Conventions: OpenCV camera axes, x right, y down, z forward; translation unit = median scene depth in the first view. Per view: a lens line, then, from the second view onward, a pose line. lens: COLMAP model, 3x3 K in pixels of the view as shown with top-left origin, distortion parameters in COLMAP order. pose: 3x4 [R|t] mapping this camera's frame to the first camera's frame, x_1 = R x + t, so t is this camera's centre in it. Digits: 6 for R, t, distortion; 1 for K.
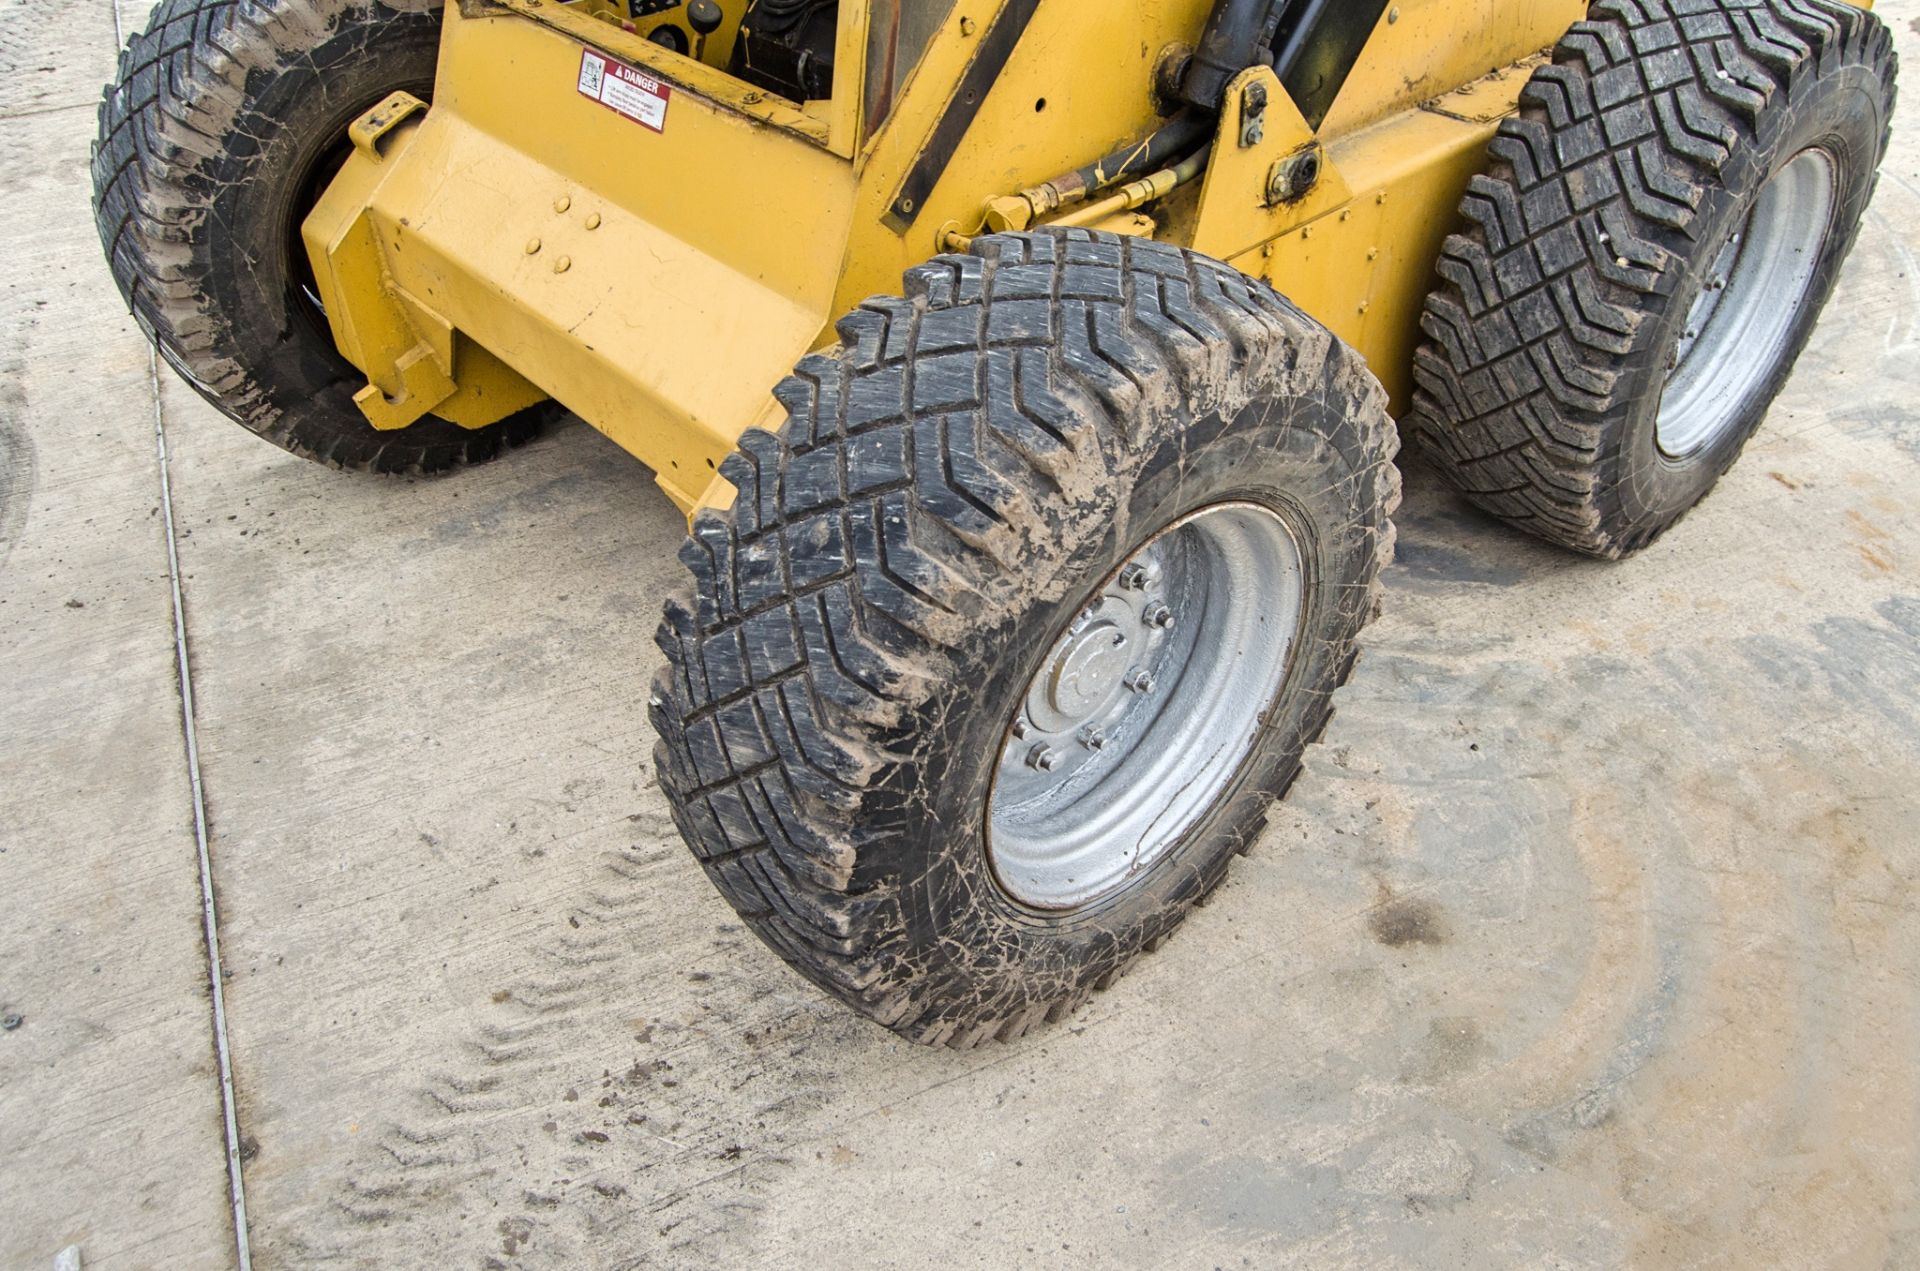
lens RADIAL K [[1440.8, 0, 958.9], [0, 1440.8, 636.6], [0, 0, 1]] dist [-0.010310, 0.012982]
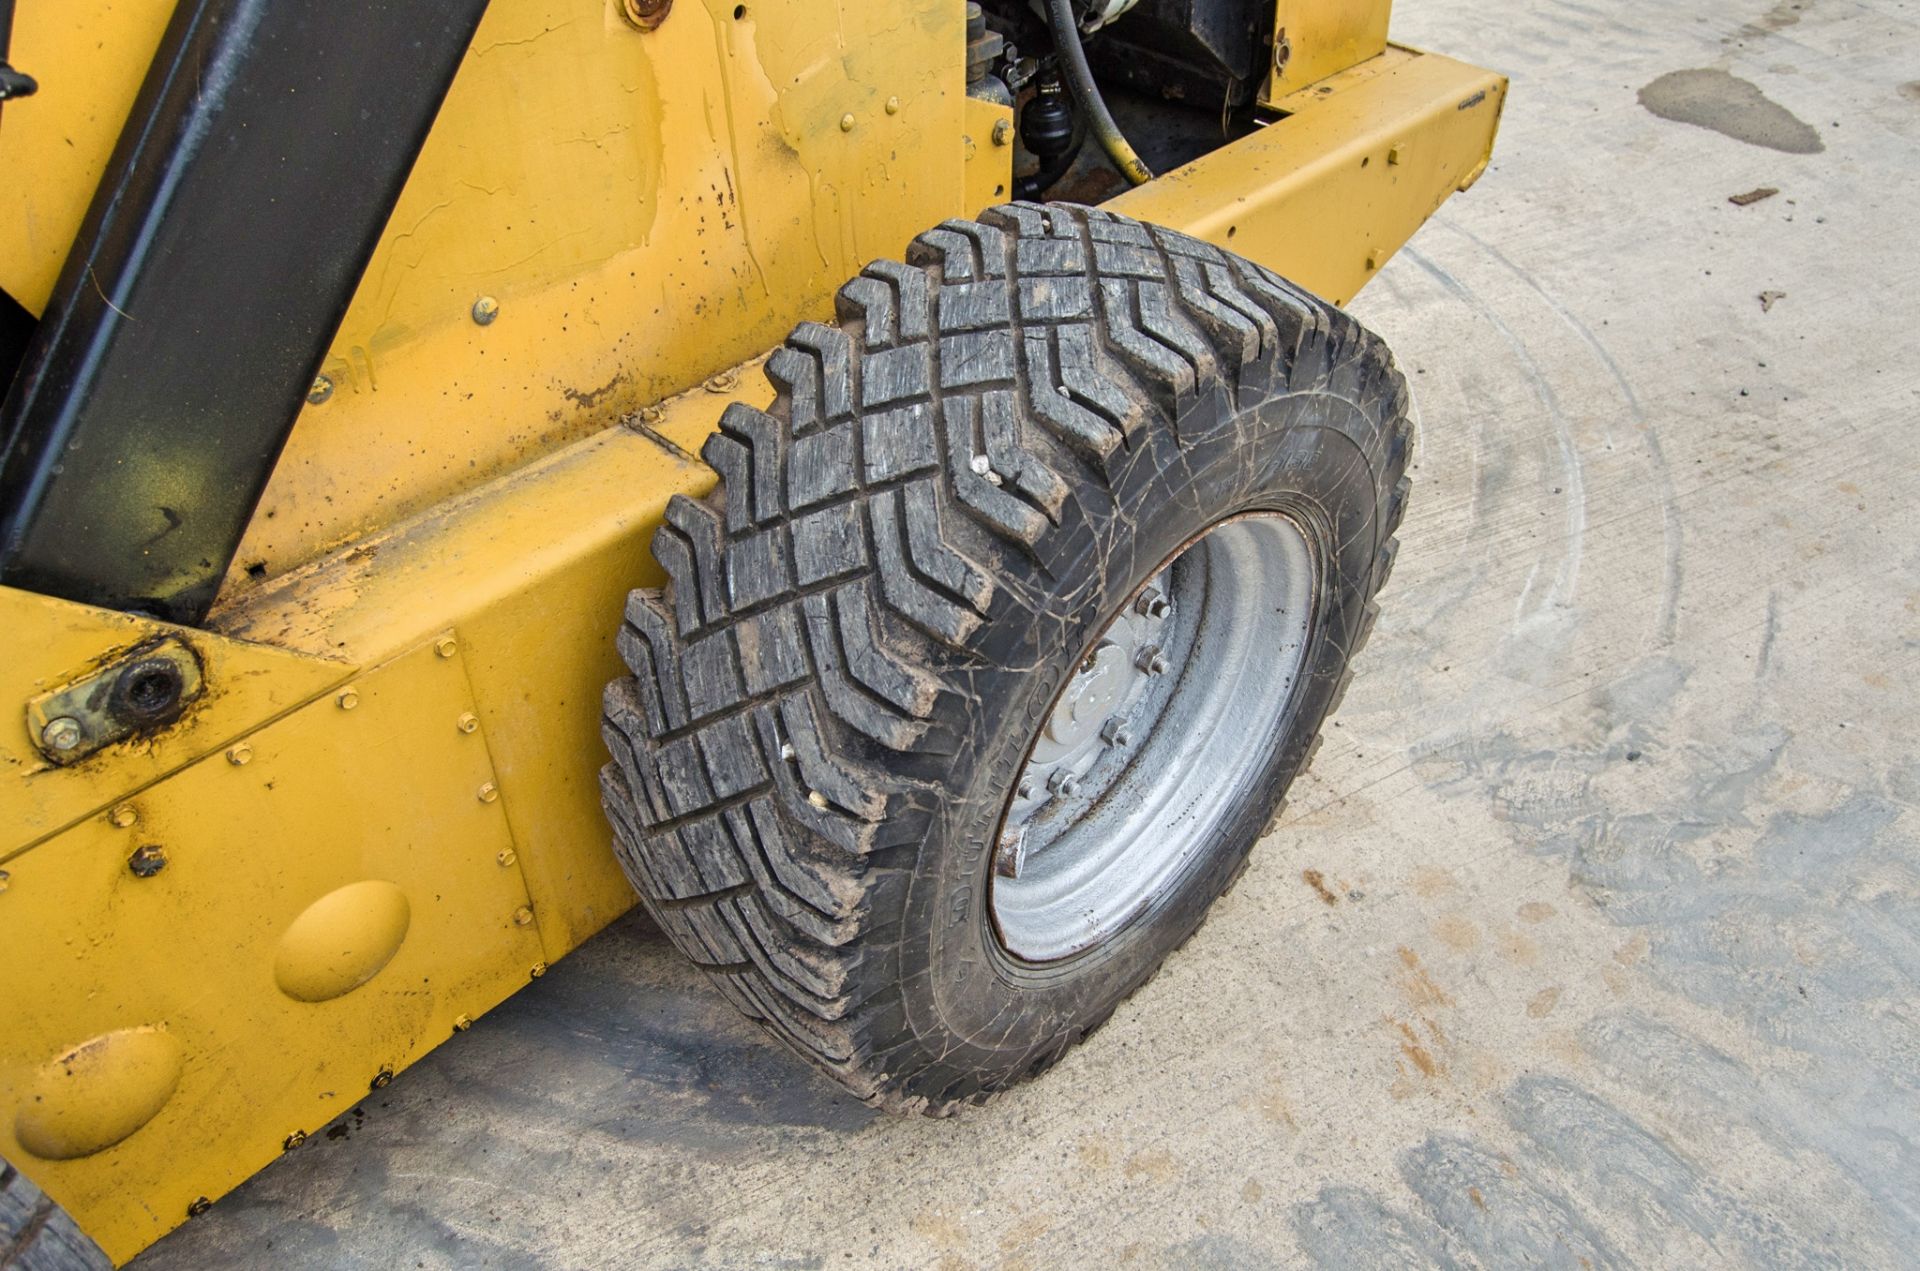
lens RADIAL K [[1440.8, 0, 961.3], [0, 1440.8, 625.9], [0, 0, 1]] dist [-0.010310, 0.012982]
pose [[0.997424, -0.021467, 0.068448, 0.472644], [0.019739, 0.999472, 0.025819, -0.335063], [-0.068966, -0.024401, 0.997321, 0.437060]]
